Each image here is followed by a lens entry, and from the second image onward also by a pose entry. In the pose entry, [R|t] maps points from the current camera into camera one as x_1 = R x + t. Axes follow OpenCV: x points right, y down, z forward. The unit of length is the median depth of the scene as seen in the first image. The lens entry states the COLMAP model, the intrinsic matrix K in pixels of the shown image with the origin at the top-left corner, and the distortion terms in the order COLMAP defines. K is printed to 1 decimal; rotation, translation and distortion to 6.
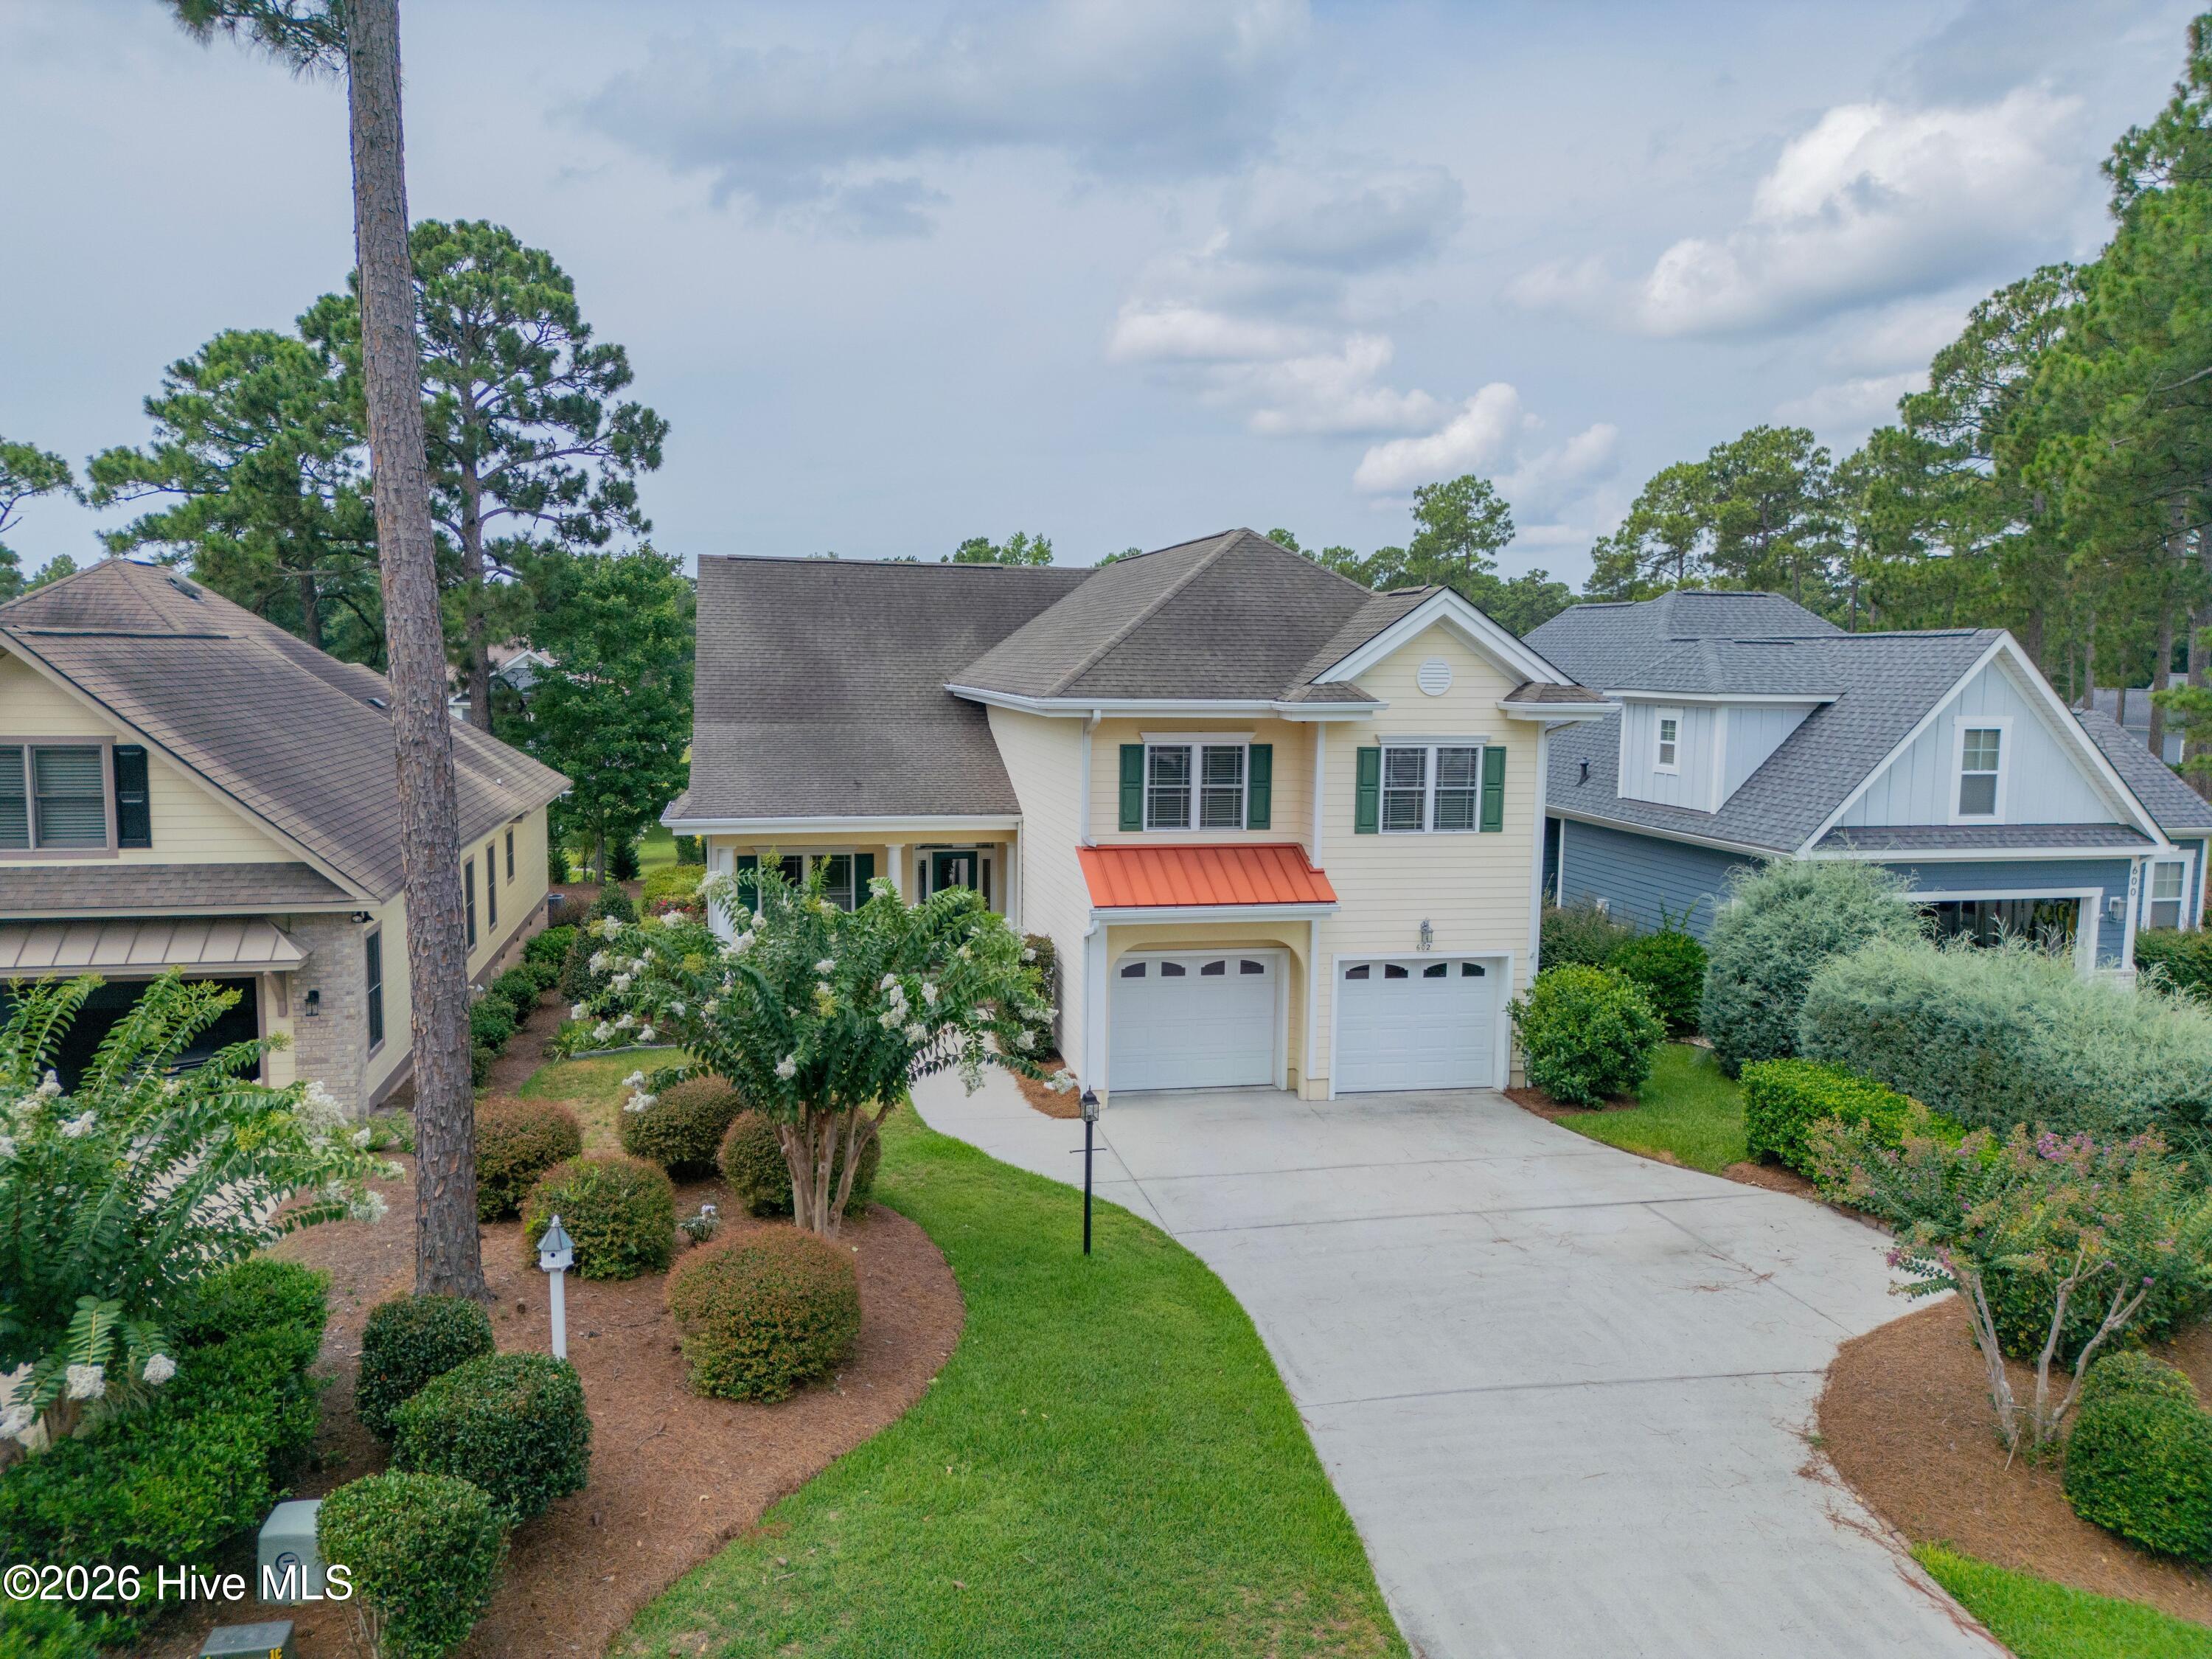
lens RADIAL K [[1539.1, 0, 1101.7], [0, 1539.1, 845.8], [0, 0, 1]] dist [0.064643, -0.057913]
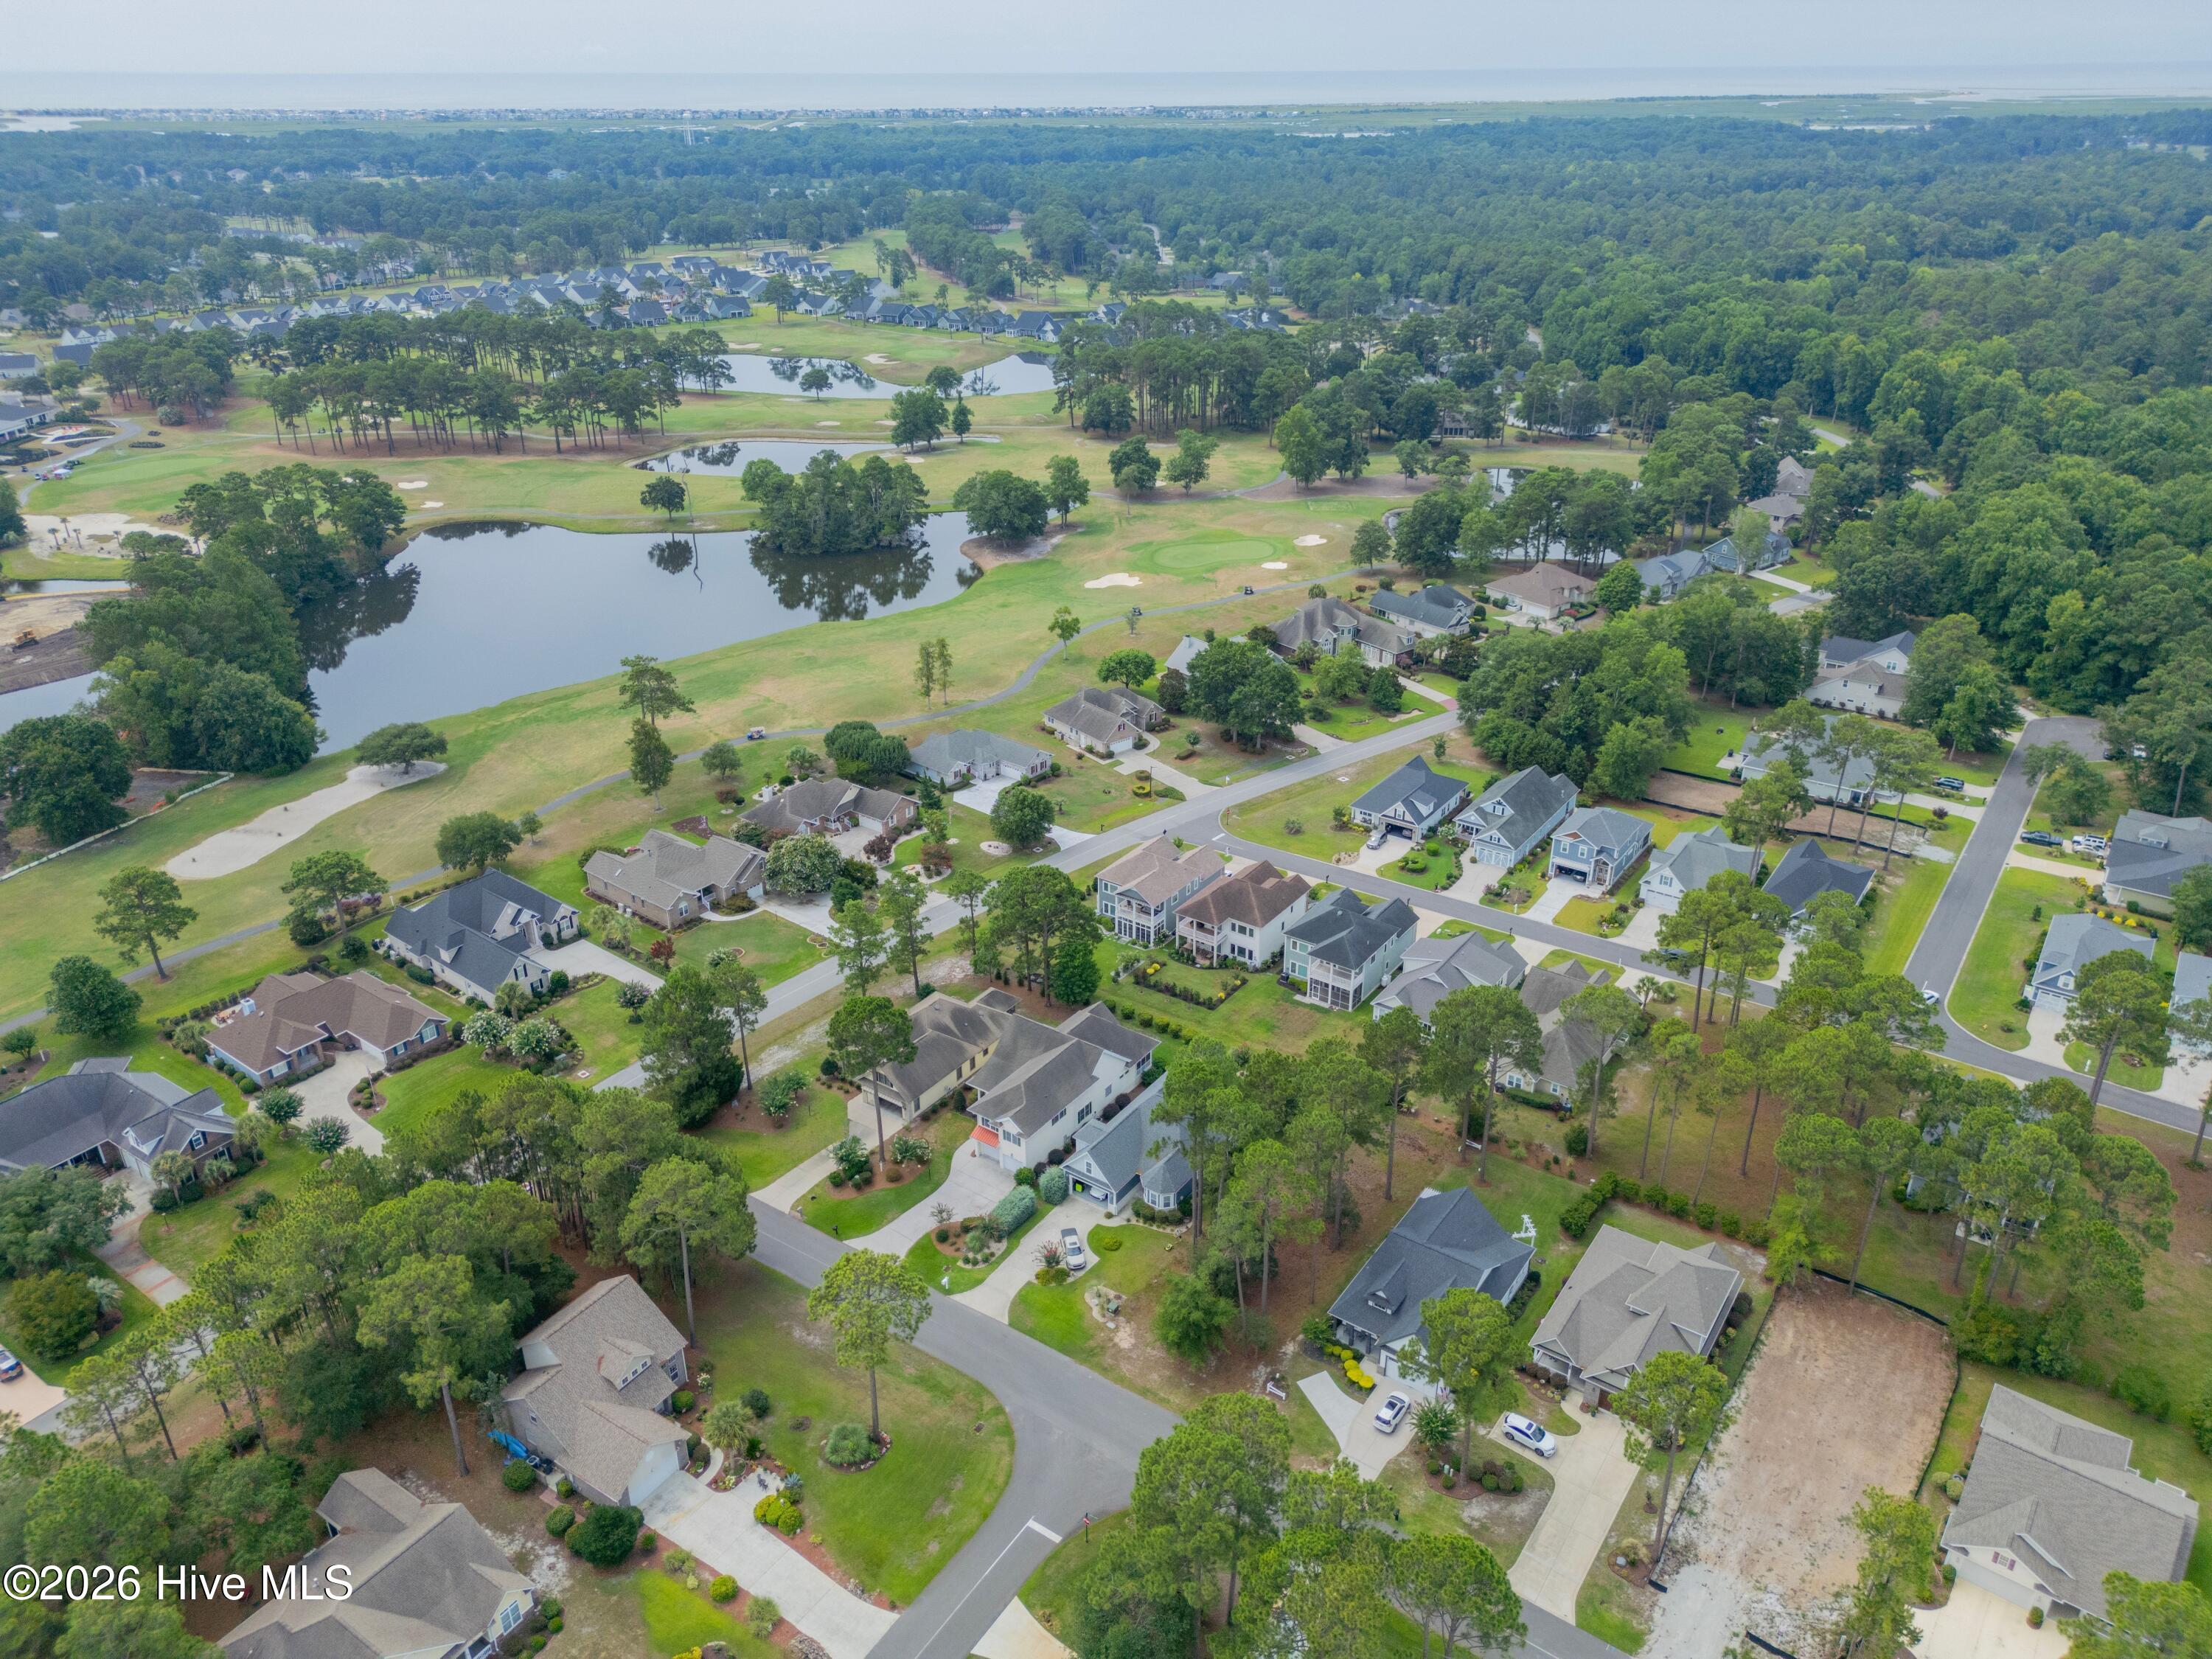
lens RADIAL K [[1539.1, 0, 1101.7], [0, 1539.1, 845.8], [0, 0, 1]] dist [0.064643, -0.057913]
pose [[0.669488, 0.317130, -0.671725, 4.794063], [-0.048527, 0.921028, 0.386463, -4.006035], [0.741236, -0.226135, 0.632006, -2.847562]]
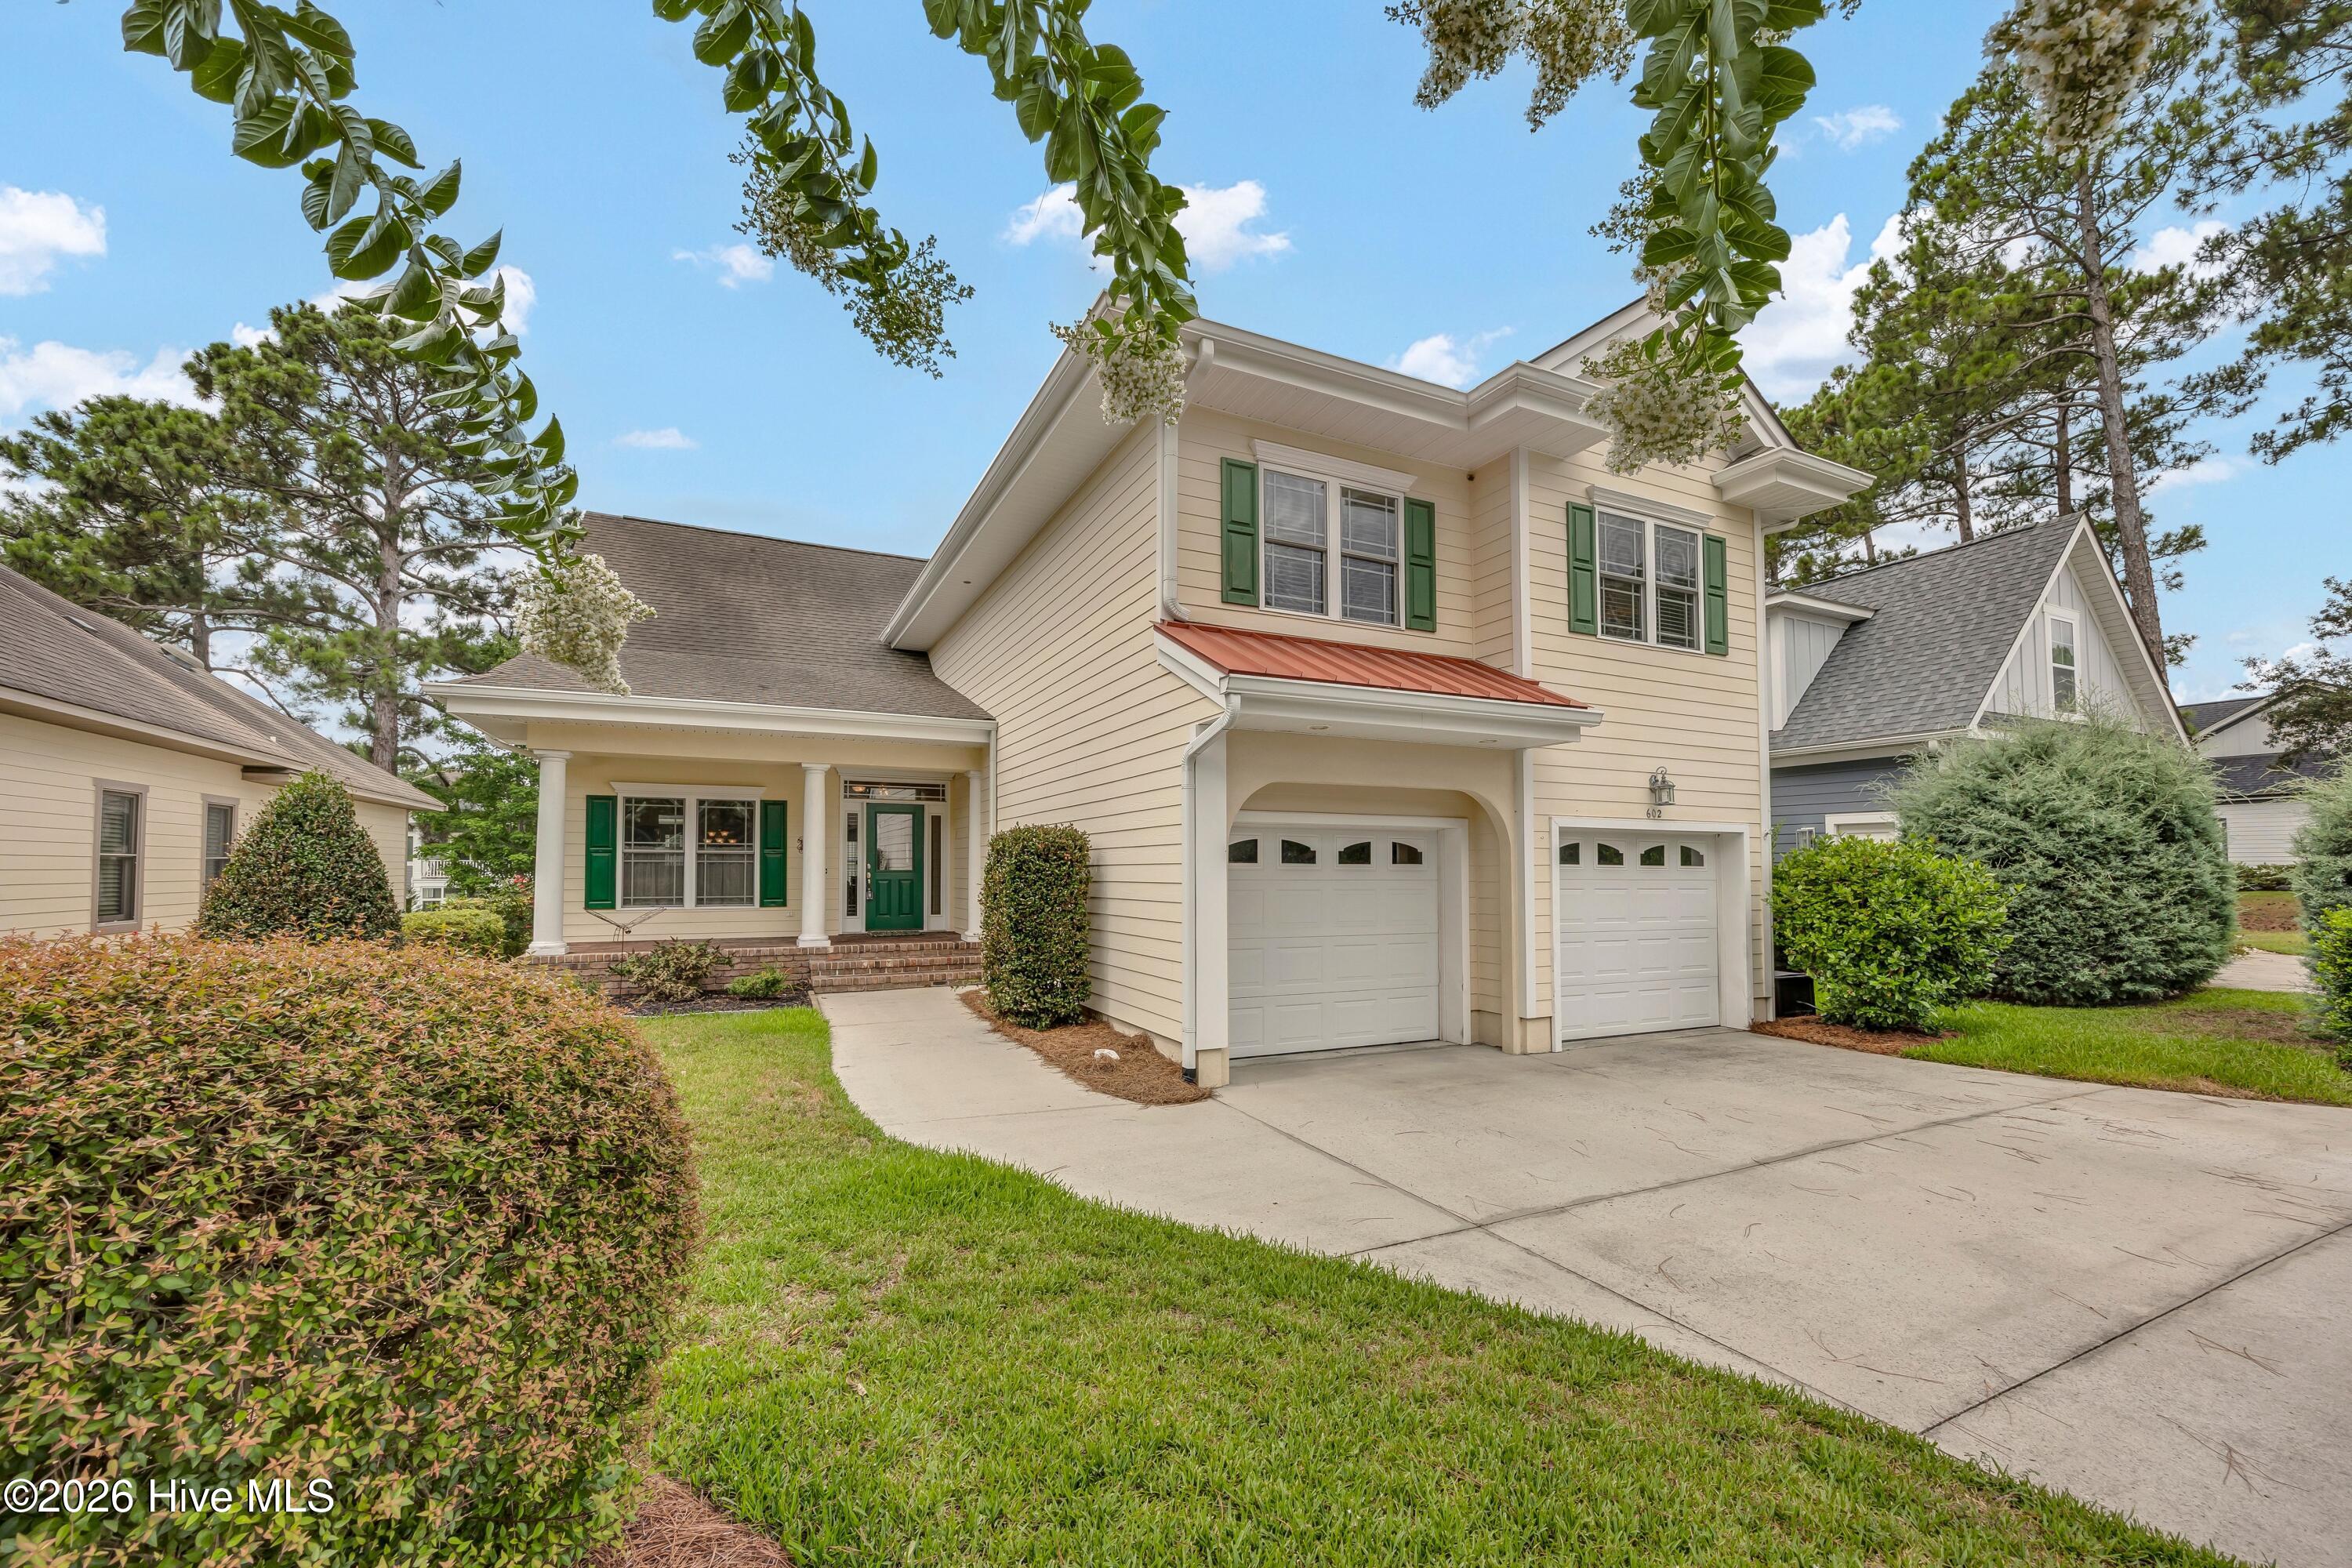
lens RADIAL K [[1000.3, 0, 1235.5], [0, 1000.3, 819.0], [0, 0, 1]] dist [-0.002529, -0.000375]
pose [[0.965810, 0.006799, 0.259160, -0.082423], [0.029897, 0.990066, -0.137389, 0.123740], [-0.257520, 0.140440, 0.956013, 0.632364]]
